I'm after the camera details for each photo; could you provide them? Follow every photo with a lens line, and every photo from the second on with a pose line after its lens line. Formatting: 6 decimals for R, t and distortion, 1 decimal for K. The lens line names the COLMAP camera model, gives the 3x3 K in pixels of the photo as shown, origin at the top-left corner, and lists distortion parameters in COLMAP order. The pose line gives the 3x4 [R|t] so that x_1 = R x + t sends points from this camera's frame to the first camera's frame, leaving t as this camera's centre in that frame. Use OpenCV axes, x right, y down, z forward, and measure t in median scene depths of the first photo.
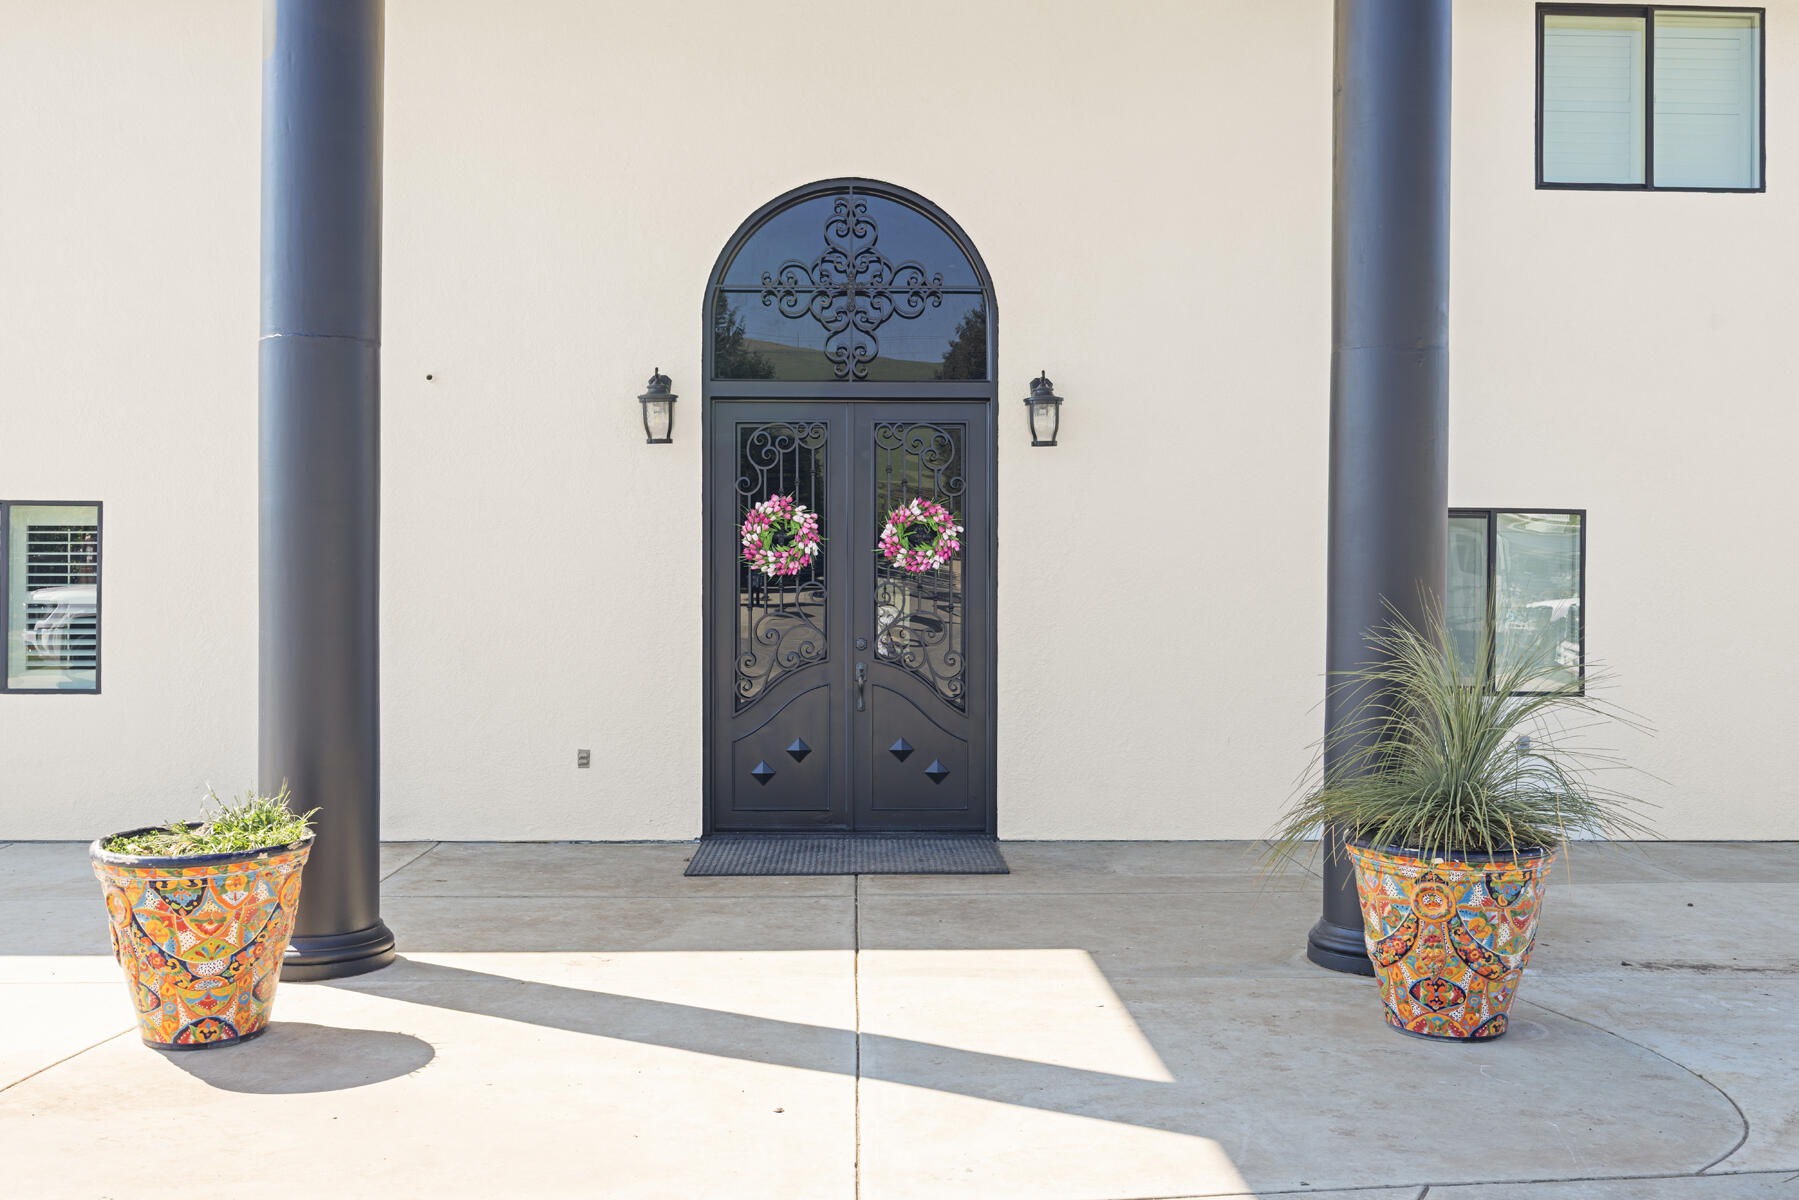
lens RADIAL K [[1853.3, 0, 910.7], [0, 1853.3, 588.1], [0, 0, 1]] dist [0.017517, 0.000000]
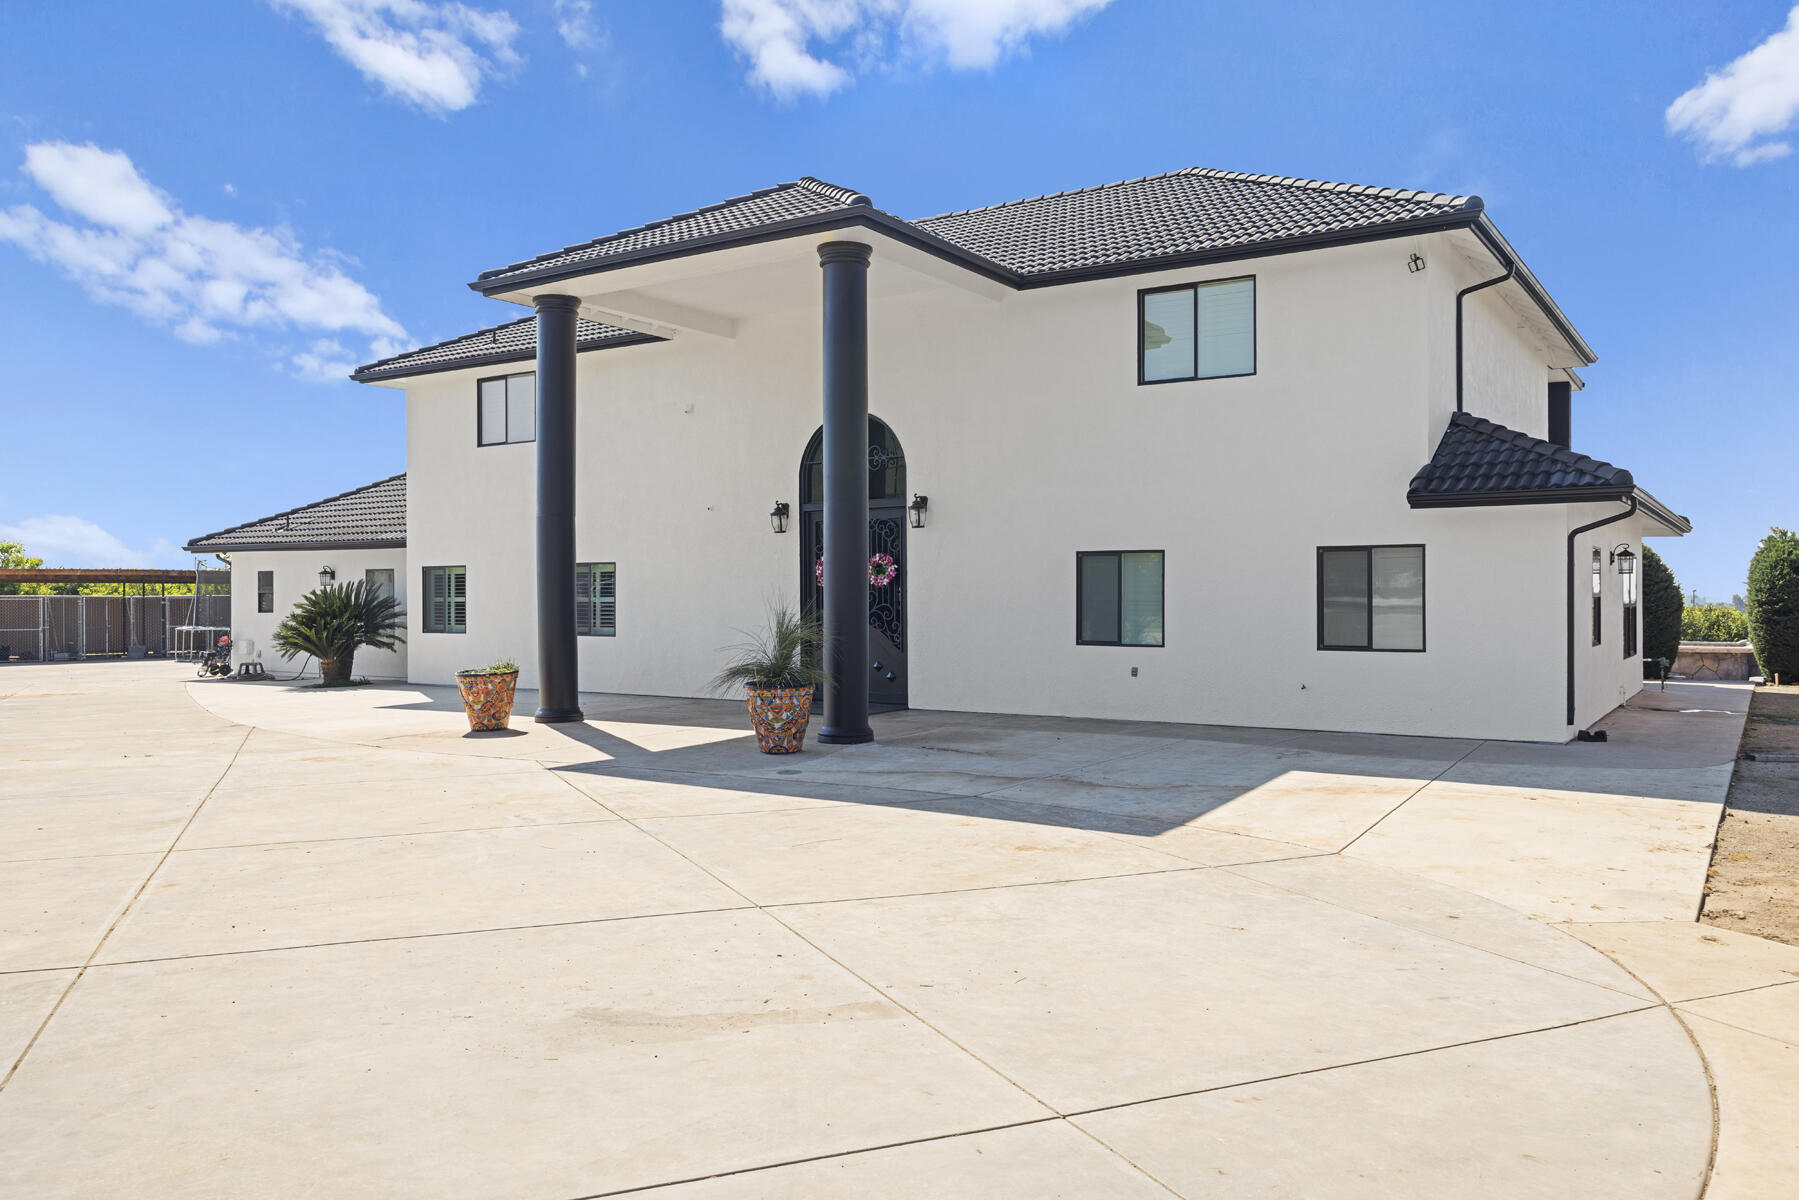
lens RADIAL K [[1382.8, 0, 907.8], [0, 1382.8, 590.3], [0, 0, 1]] dist [-0.000105, -0.001097]
pose [[0.803787, -0.009474, -0.594841, 1.019090], [0.001508, 0.999902, -0.013887, 0.019073], [0.594915, 0.010265, 0.803723, -0.308612]]
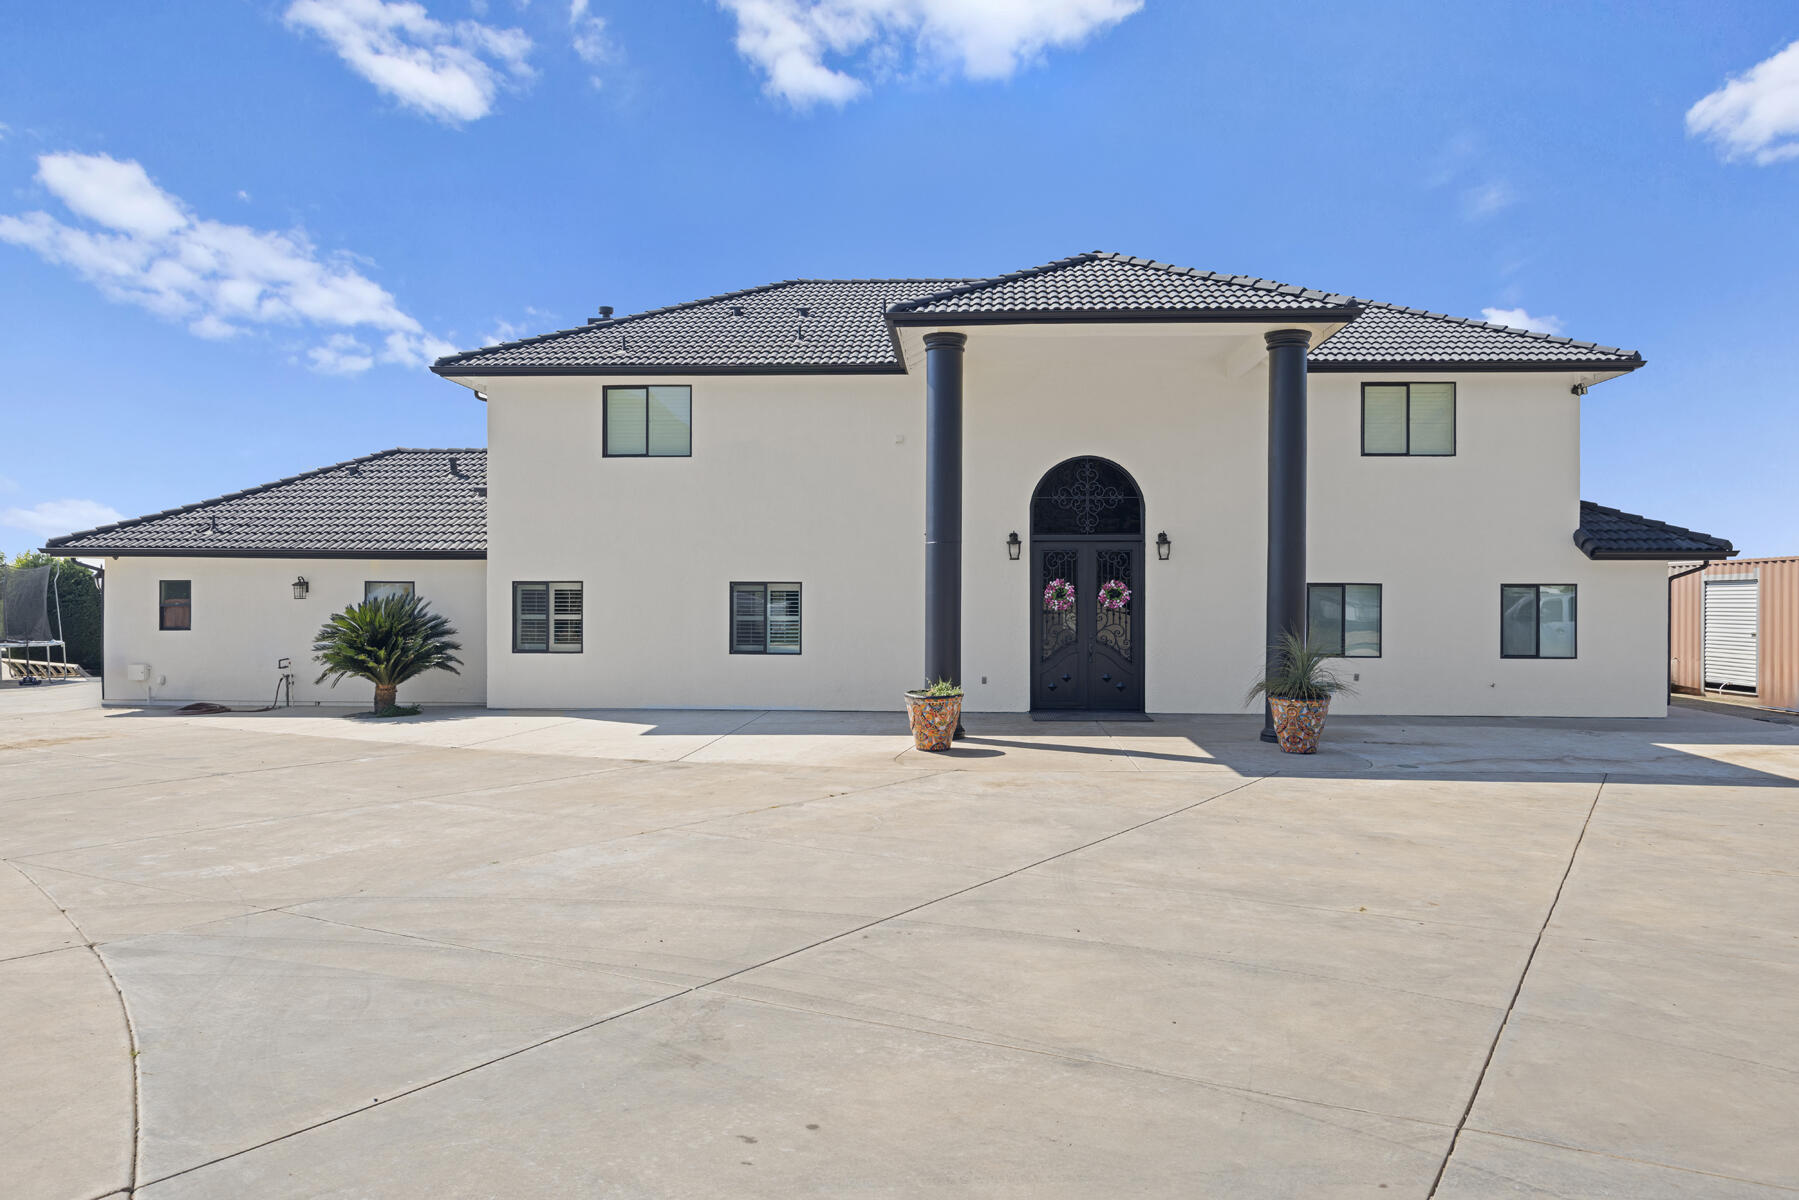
lens RADIAL K [[1348.1, 0, 890.4], [0, 1348.1, 603.4], [0, 0, 1]] dist [-0.001012, 0.000281]
pose [[0.995815, -0.000032, -0.091390, -0.133713], [0.000920, 0.999953, 0.009674, -0.034231], [0.091386, -0.009717, 0.995768, -0.891294]]
